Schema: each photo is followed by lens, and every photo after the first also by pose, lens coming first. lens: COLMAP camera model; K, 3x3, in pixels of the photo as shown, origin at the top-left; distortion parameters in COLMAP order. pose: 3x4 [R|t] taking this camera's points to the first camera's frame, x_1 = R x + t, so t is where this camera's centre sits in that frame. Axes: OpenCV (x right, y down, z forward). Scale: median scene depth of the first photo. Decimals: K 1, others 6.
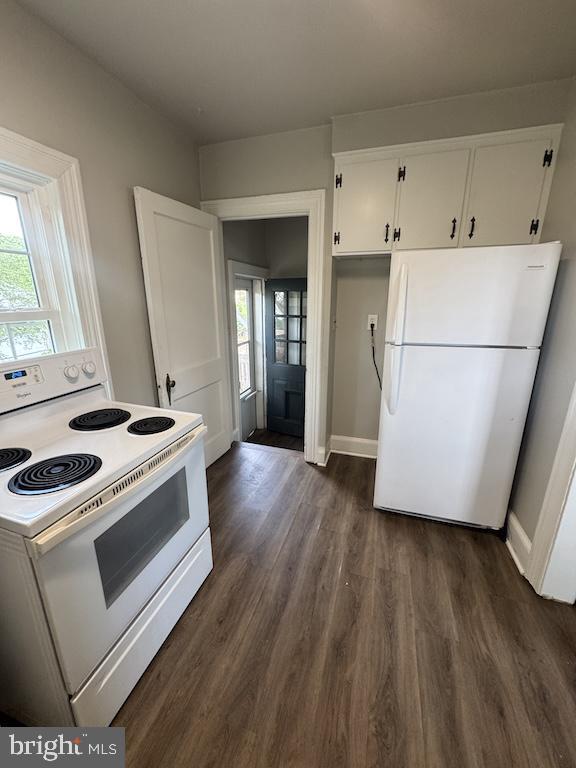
lens RADIAL K [[305.7, 0, 287.2], [0, 305.7, 384.4], [0, 0, 1]] dist [-0.002577, 0.000328]
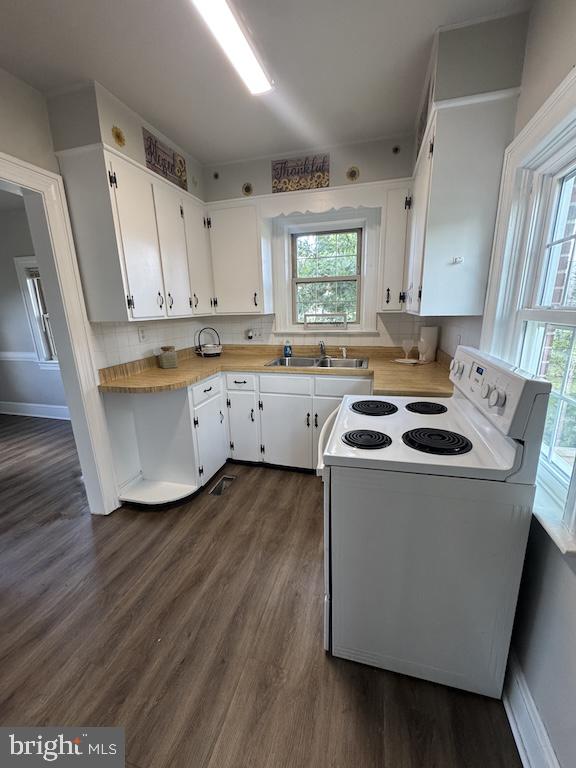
lens RADIAL K [[305.7, 0, 288.4], [0, 305.7, 386.1], [0, 0, 1]] dist [-0.002577, 0.000328]
pose [[-0.999298, 0.019072, -0.032258, -0.160263], [0.000440, 0.866707, 0.498817, -0.410491], [0.037471, 0.498452, -0.866107, 1.516182]]
